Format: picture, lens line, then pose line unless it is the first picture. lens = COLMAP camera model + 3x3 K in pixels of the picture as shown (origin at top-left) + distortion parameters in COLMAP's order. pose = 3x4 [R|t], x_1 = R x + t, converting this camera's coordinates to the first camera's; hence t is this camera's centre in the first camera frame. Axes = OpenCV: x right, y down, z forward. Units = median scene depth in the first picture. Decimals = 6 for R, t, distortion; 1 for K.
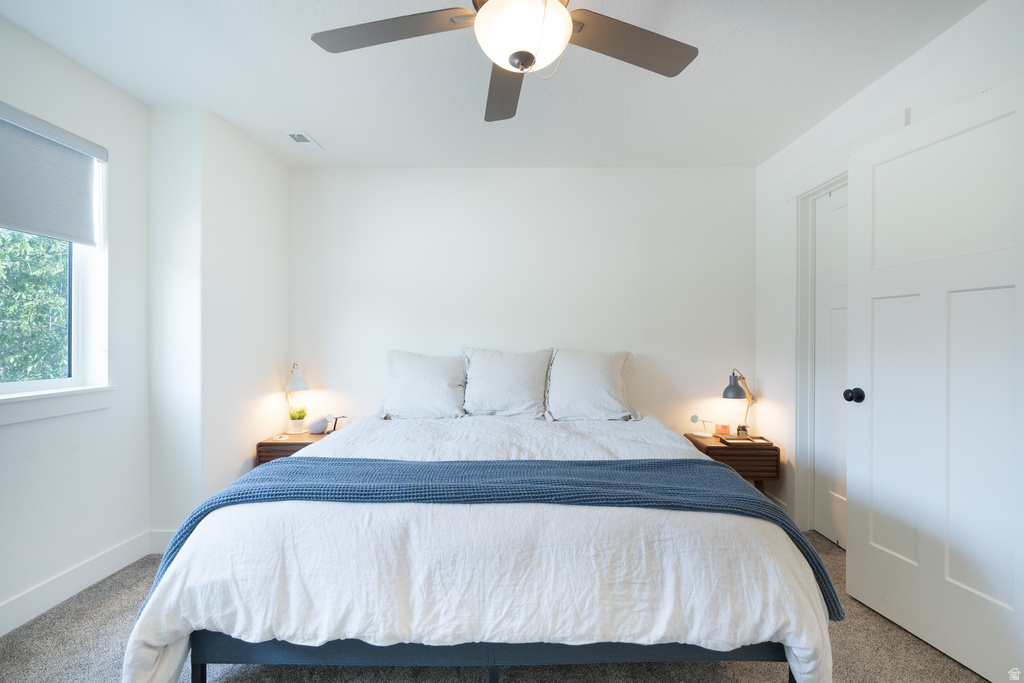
lens RADIAL K [[478.1, 0, 528.4], [0, 478.1, 338.2], [0, 0, 1]] dist [-0.001258, 0.000208]
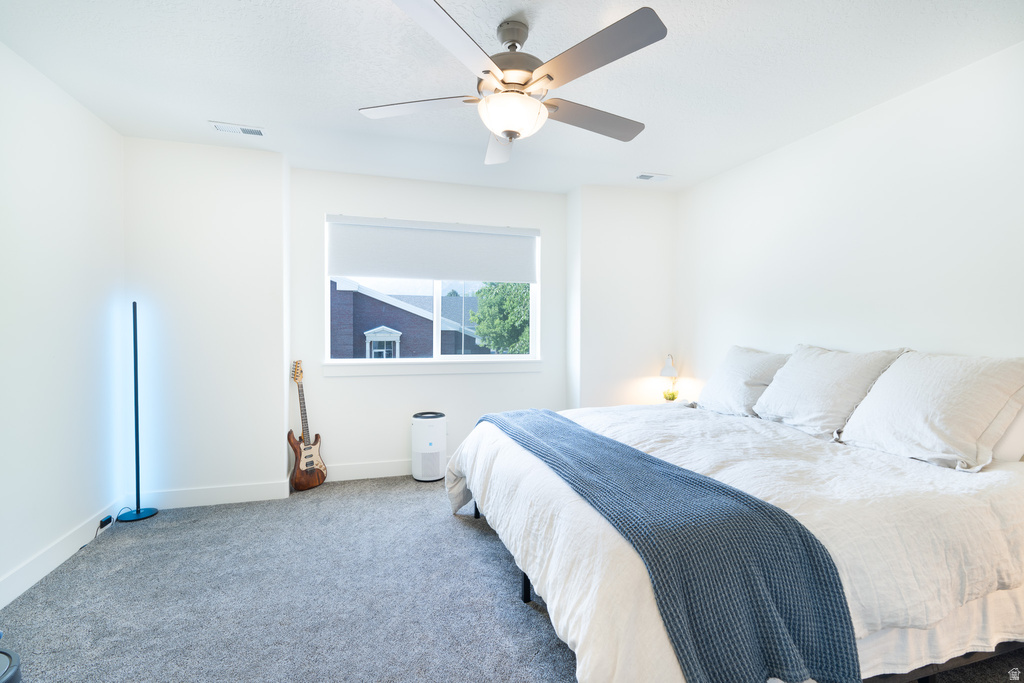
lens RADIAL K [[470.8, 0, 504.4], [0, 470.8, 337.0], [0, 0, 1]] dist [-0.001179, 0.000262]
pose [[0.291741, 0.008476, -0.956460, 1.307918], [-0.002078, 0.999964, 0.008228, -0.001231], [0.956495, -0.000413, 0.291748, 0.575562]]
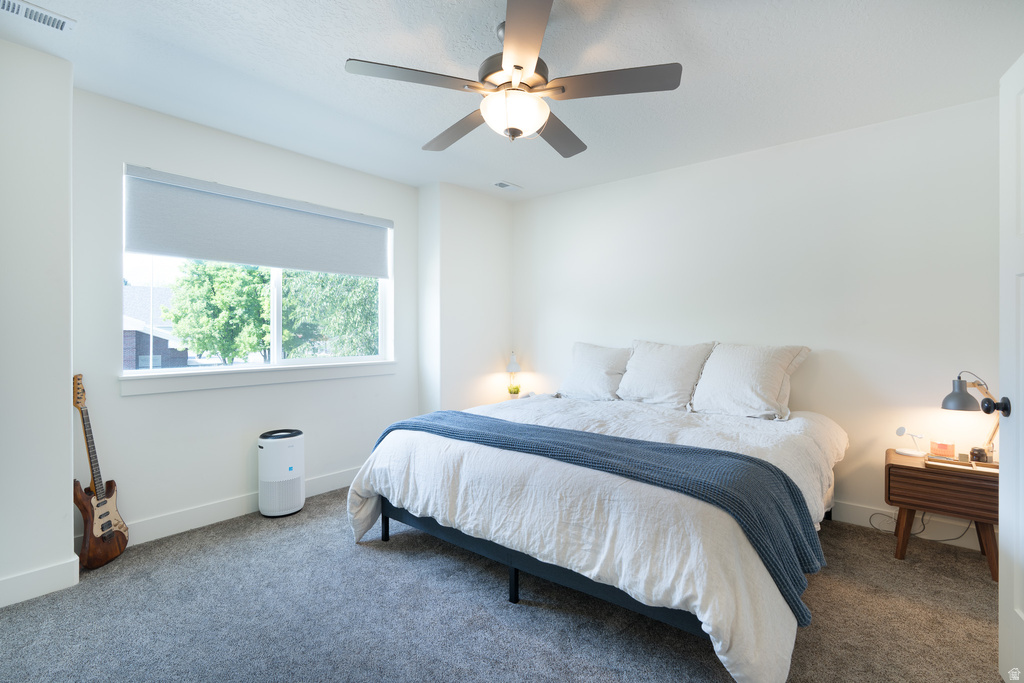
lens RADIAL K [[483.8, 0, 515.4], [0, 483.8, 330.6], [0, 0, 1]] dist [-0.000180, 0.000504]
pose [[0.775607, -0.005163, -0.631195, 0.879866], [0.002792, 0.999985, -0.004749, 0.003438], [0.631209, 0.001921, 0.775610, -0.093862]]
